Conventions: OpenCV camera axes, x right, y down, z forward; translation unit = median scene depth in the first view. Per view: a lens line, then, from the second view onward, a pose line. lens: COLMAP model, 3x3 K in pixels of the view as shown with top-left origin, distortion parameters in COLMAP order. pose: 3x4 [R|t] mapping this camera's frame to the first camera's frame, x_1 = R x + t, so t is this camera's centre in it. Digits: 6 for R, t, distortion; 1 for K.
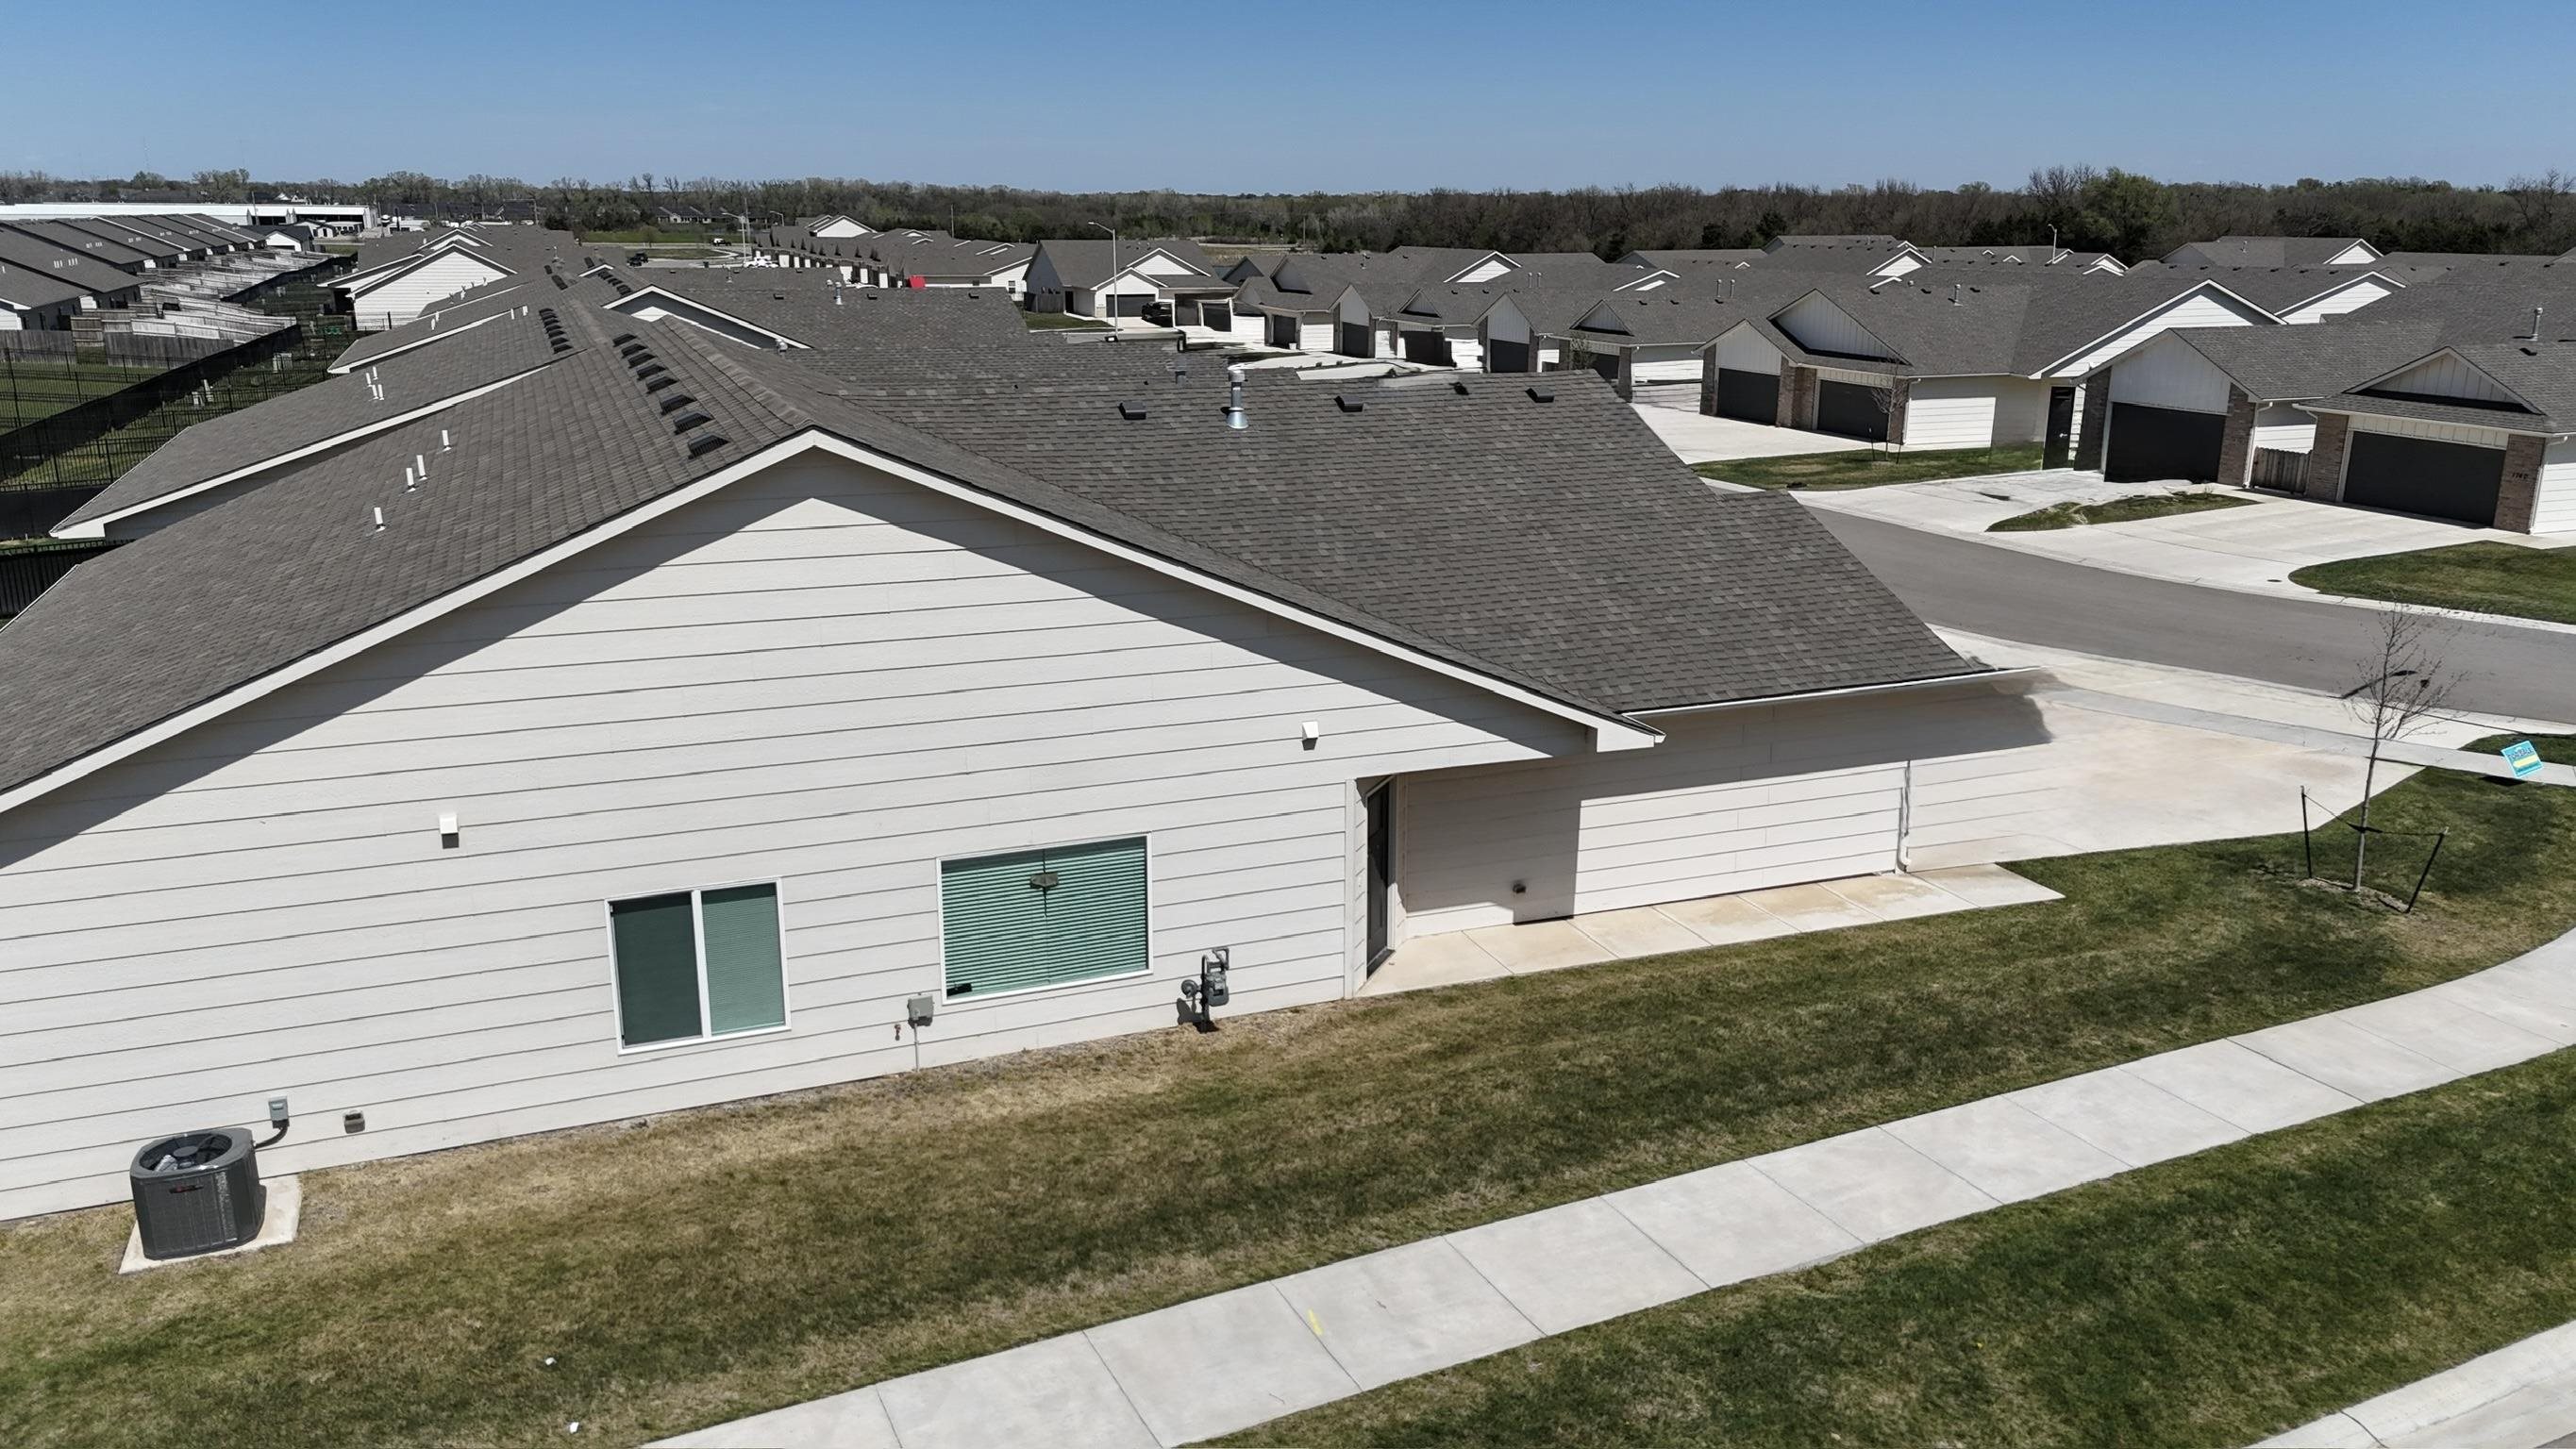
lens RADIAL K [[1891.5, 0, 1296.4], [0, 1891.5, 714.4], [0, 0, 1]] dist [0.072545, -0.061209]
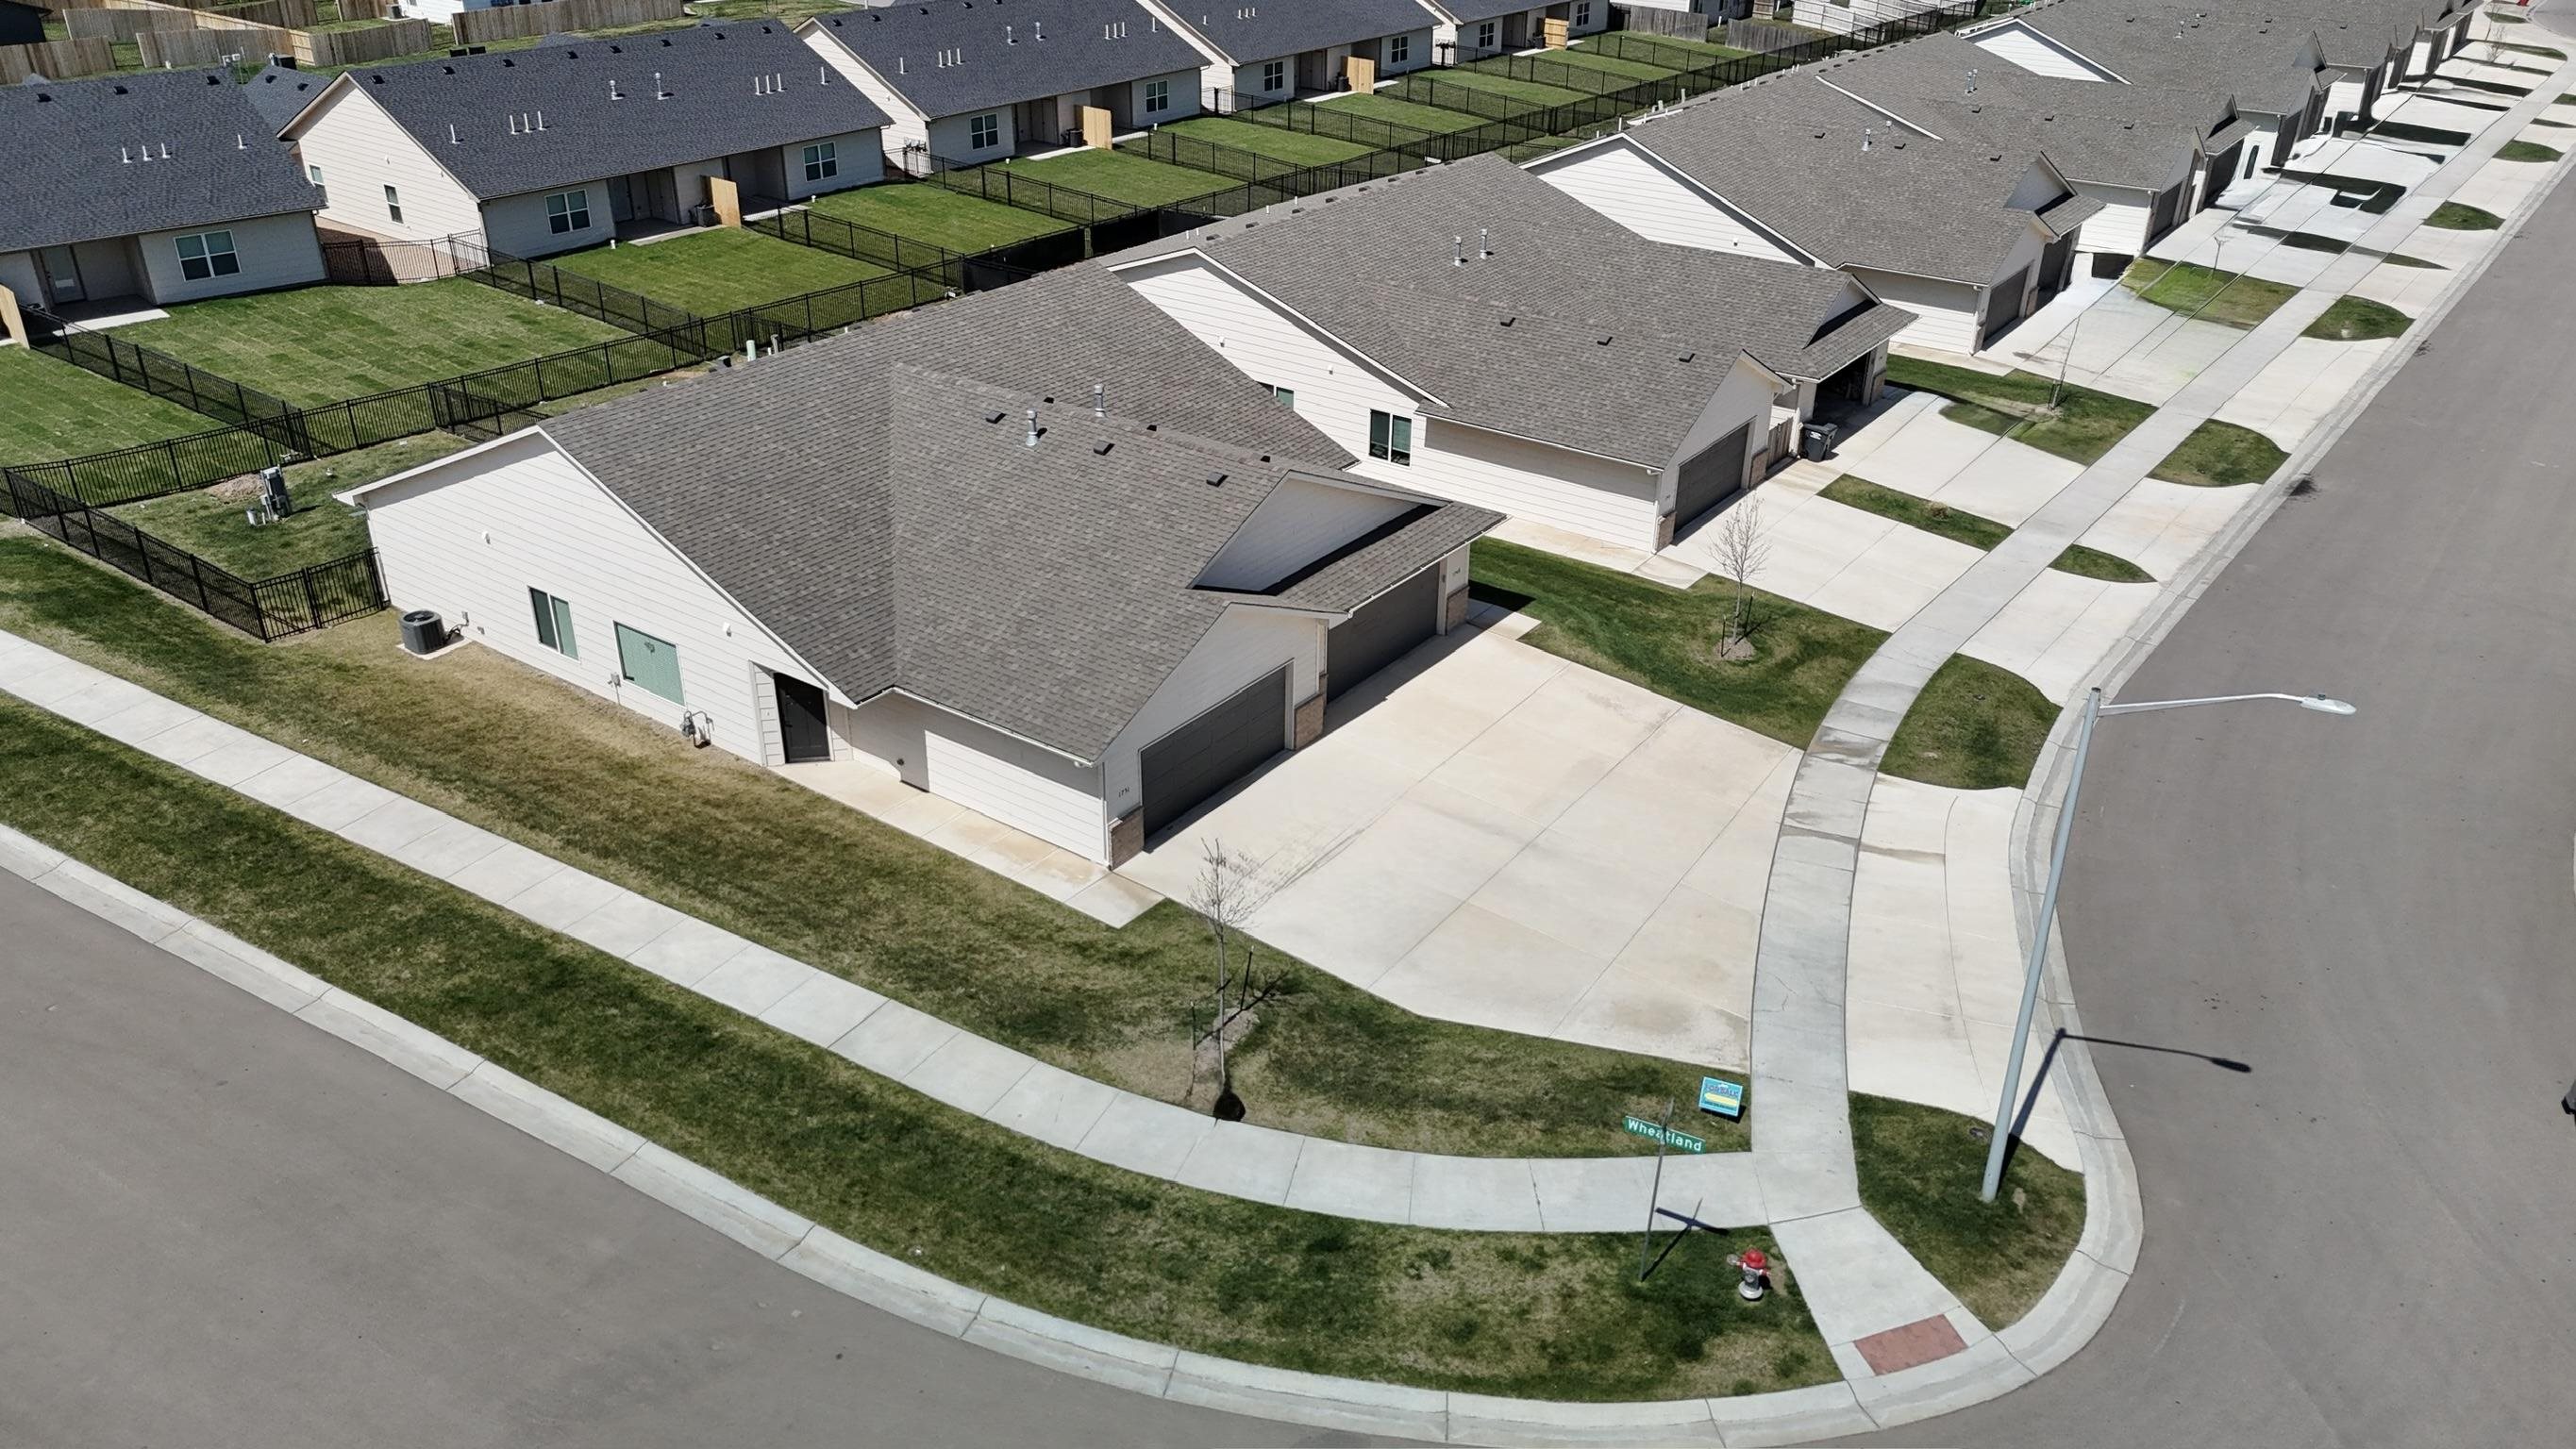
lens RADIAL K [[1891.5, 0, 1296.4], [0, 1891.5, 714.4], [0, 0, 1]] dist [0.072545, -0.061209]
pose [[0.537462, 0.397593, -0.743676, 1.655698], [-0.227608, 0.917542, 0.326053, -0.622291], [0.811991, -0.005975, 0.583640, 0.297035]]
